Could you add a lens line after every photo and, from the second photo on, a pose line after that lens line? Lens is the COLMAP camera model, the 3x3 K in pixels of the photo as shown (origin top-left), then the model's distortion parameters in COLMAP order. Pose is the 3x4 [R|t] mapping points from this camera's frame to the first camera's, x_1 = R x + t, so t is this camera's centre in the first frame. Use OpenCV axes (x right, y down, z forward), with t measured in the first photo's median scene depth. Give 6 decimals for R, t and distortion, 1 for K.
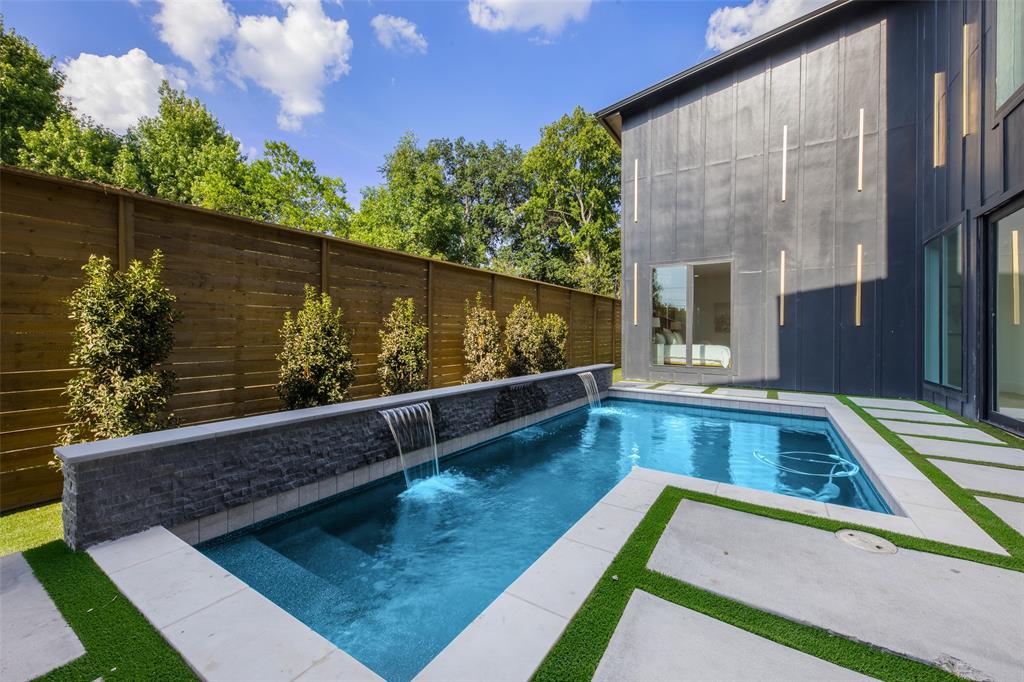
lens RADIAL K [[406.9, 0, 510.6], [0, 406.9, 345.3], [0, 0, 1]] dist [-0.011031, -0.000501]
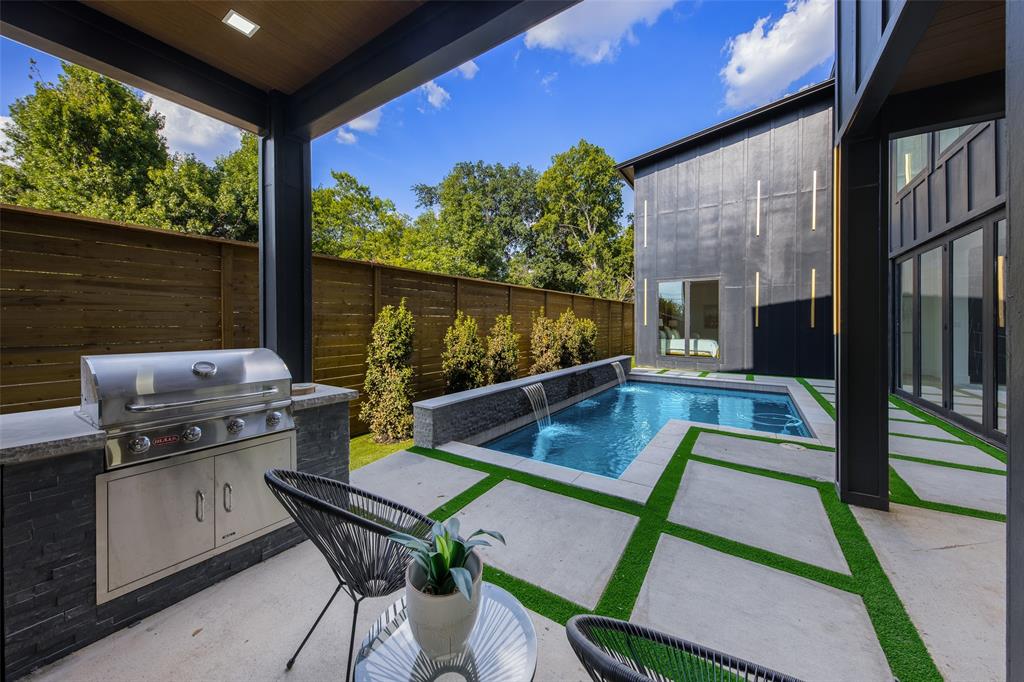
lens RADIAL K [[364.6, 0, 510.9], [0, 364.6, 332.7], [0, 0, 1]] dist [0.001959, 0.000057]
pose [[0.999929, -0.005780, -0.010466, -0.146961], [0.005722, 0.999968, -0.005558, -0.027545], [0.010497, 0.005498, 0.999930, -0.239308]]
